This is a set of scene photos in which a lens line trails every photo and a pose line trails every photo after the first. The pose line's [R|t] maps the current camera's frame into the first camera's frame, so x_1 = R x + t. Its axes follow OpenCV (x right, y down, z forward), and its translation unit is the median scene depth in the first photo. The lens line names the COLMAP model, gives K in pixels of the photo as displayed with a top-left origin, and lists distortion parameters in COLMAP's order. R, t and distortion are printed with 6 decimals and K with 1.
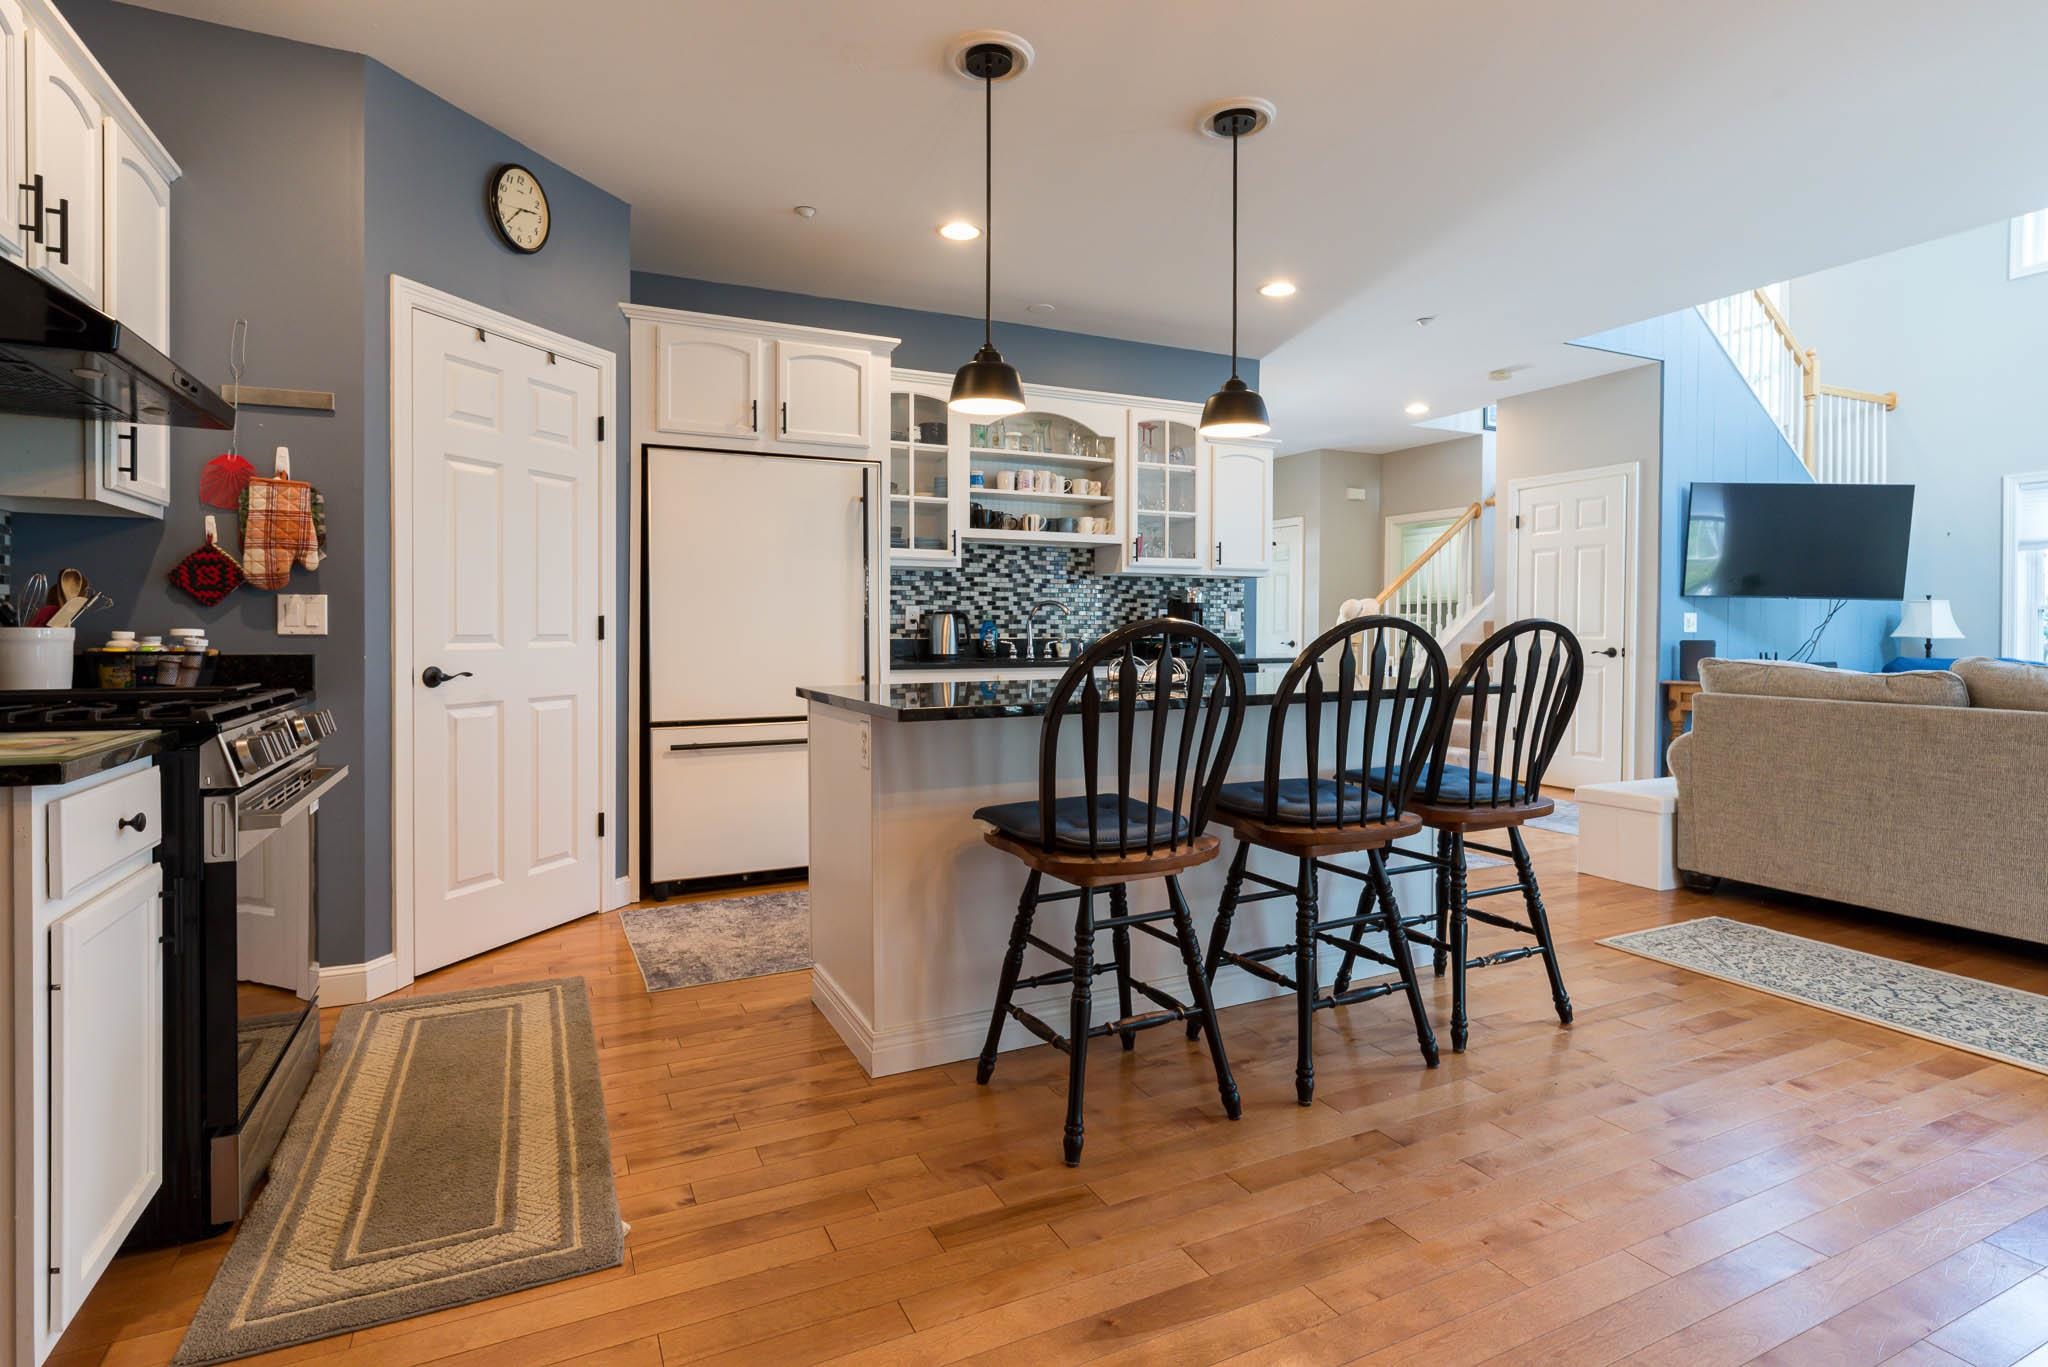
lens RADIAL K [[1000.7, 0, 1018.4], [0, 1000.7, 637.0], [0, 0, 1]] dist [0.003330, 0.000740]
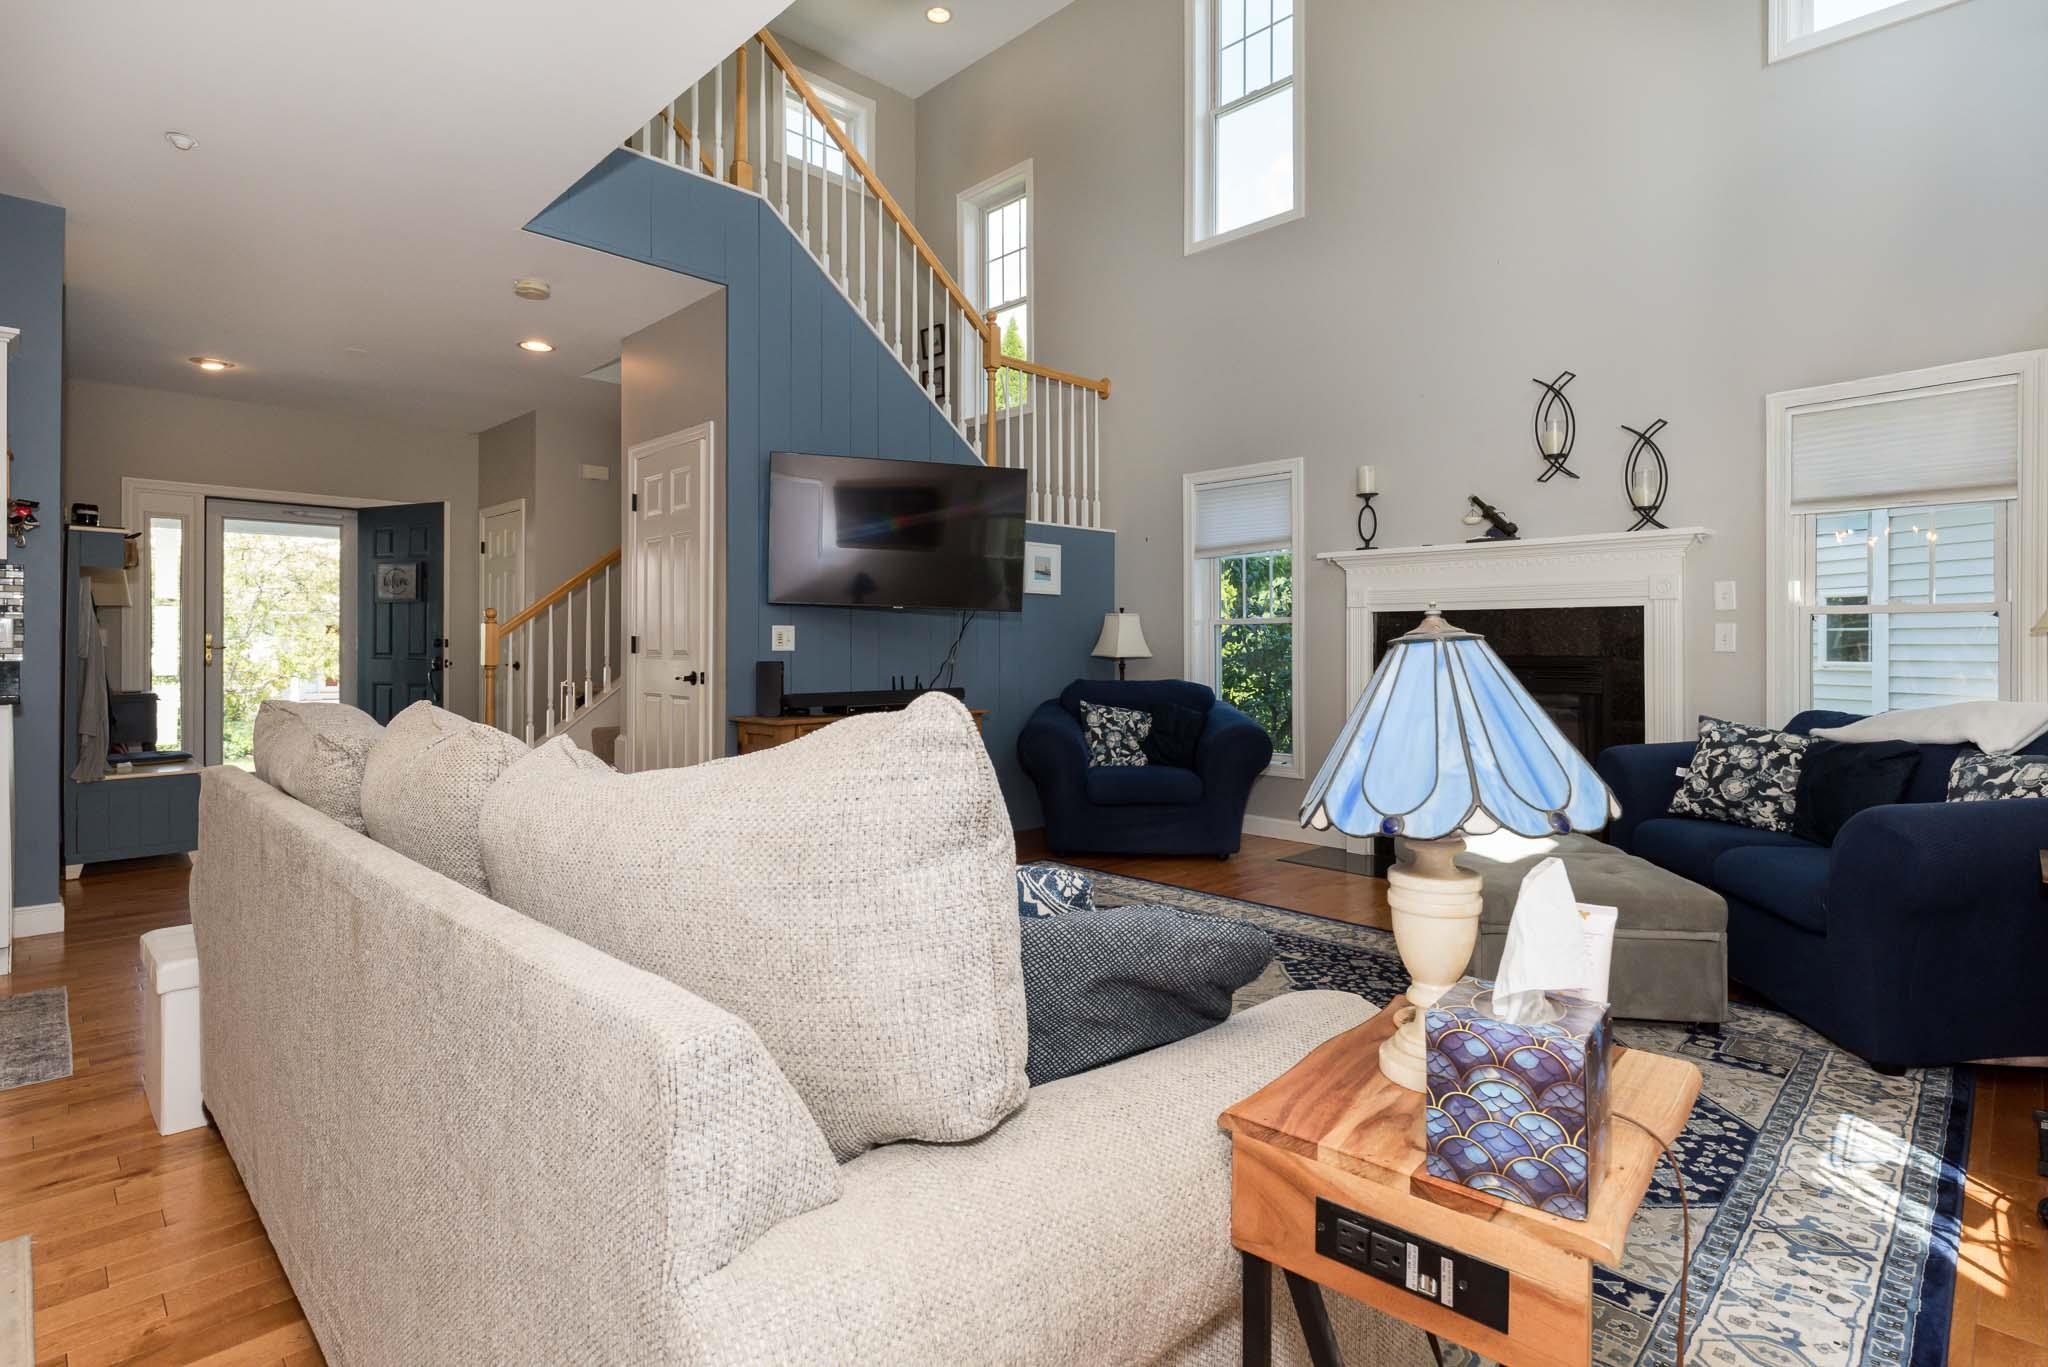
lens RADIAL K [[1016.9, 0, 1014.1], [0, 1016.9, 641.2], [0, 0, 1]] dist [-0.002057, -0.000883]
pose [[0.937307, 0.001684, 0.348501, 0.659288], [0.001579, 0.999958, -0.009080, -0.007038], [-0.348501, 0.009061, 0.937264, 0.264859]]
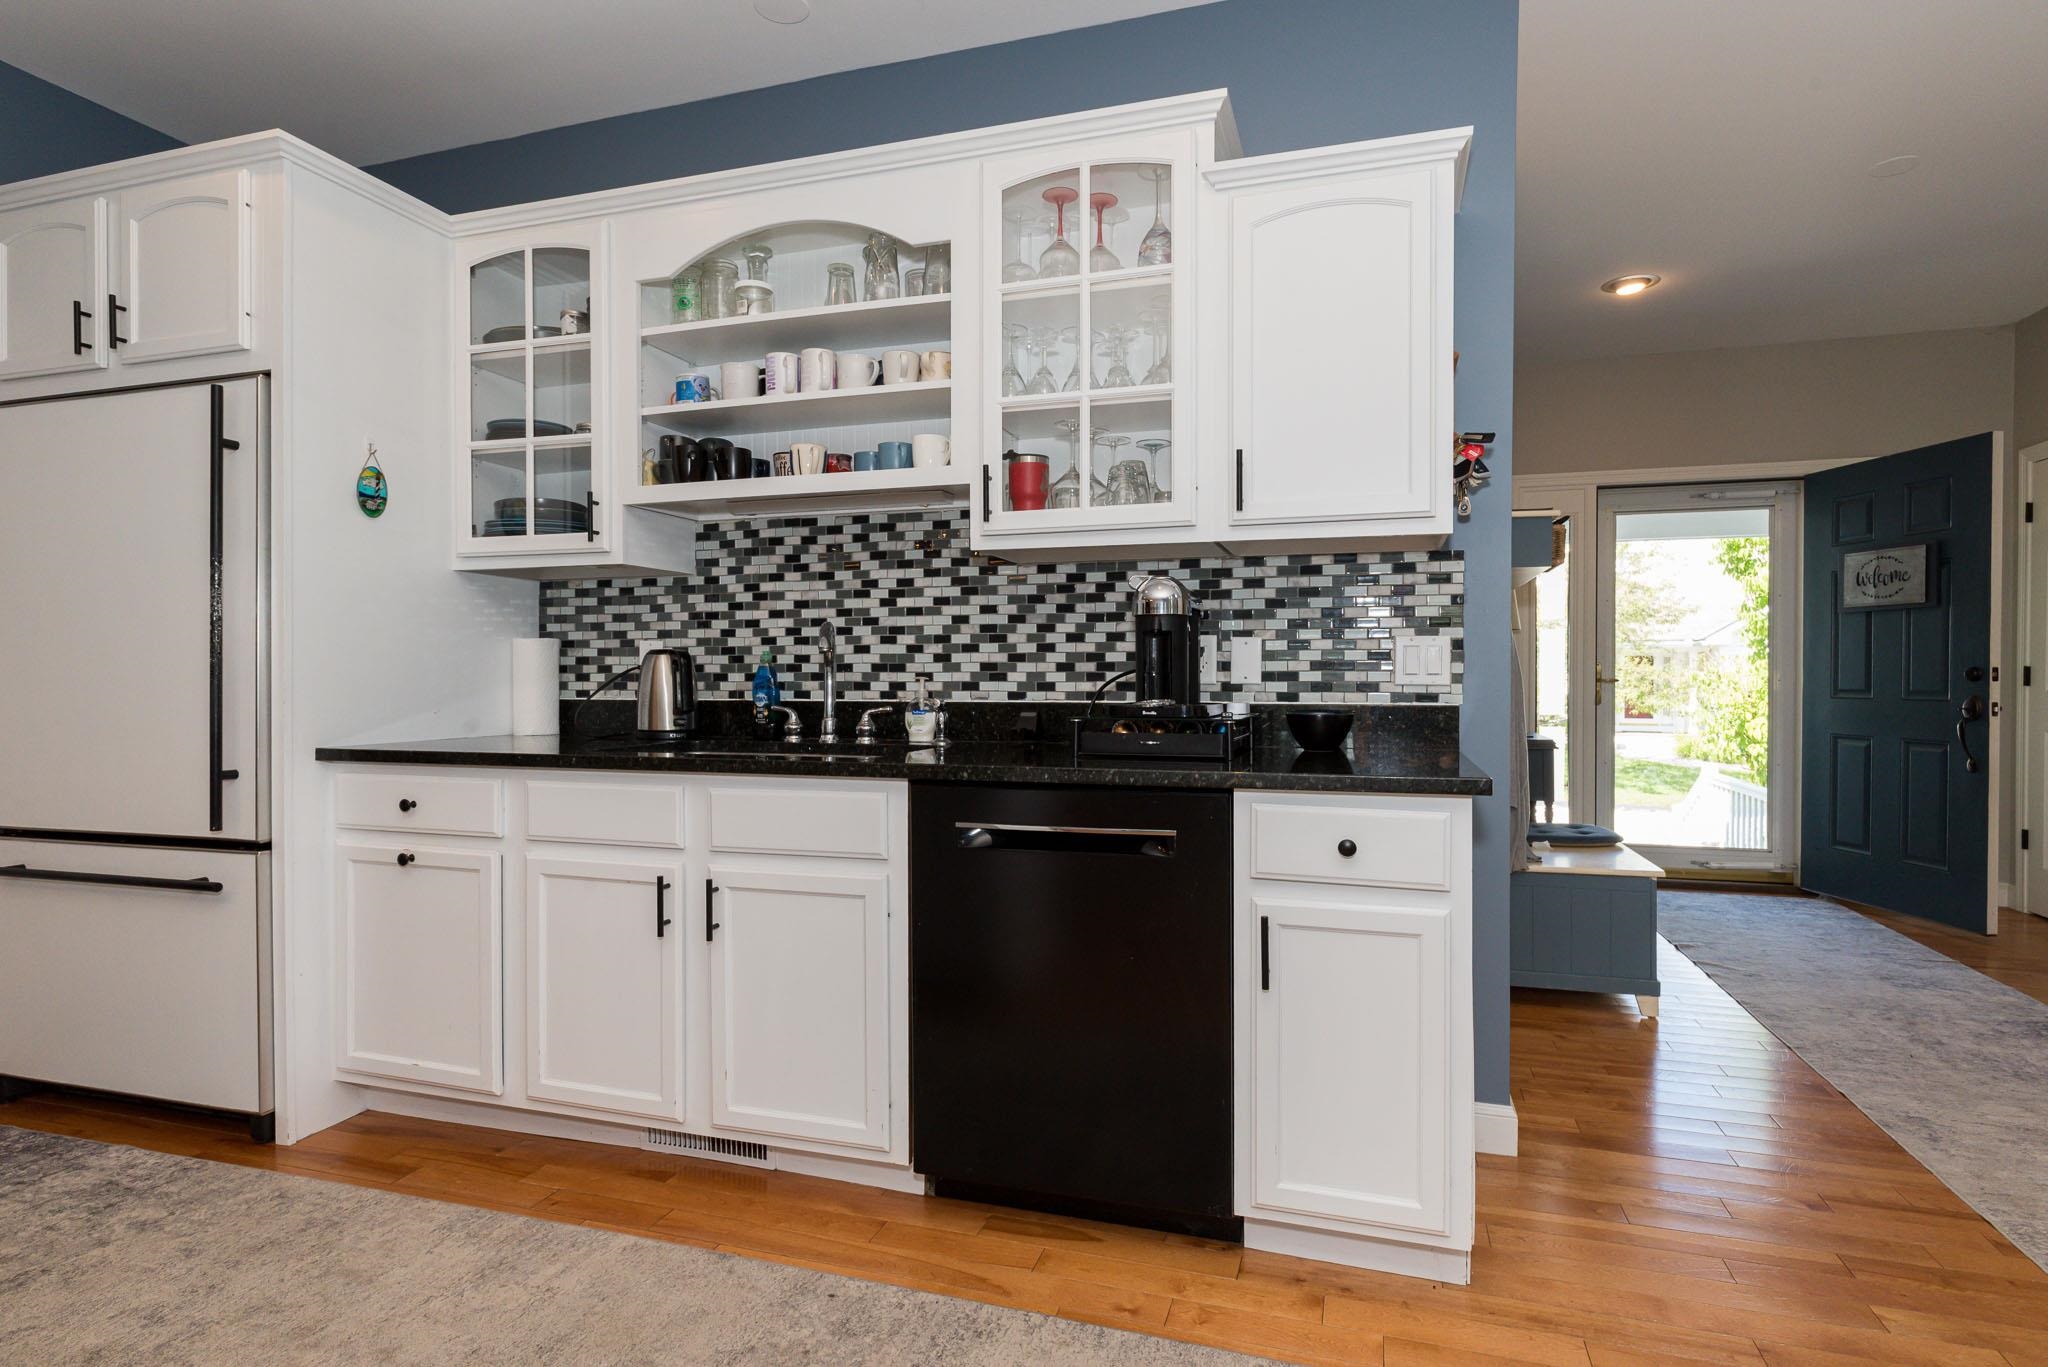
lens RADIAL K [[991.7, 0, 1024.0], [0, 991.7, 683.5], [0, 0, 1]] dist [0.003641, 0.000961]
pose [[0.720882, 0.005973, -0.693033, 0.418885], [-0.004749, 0.999982, 0.003679, -0.009709], [0.693042, 0.000639, 0.720897, 0.724328]]
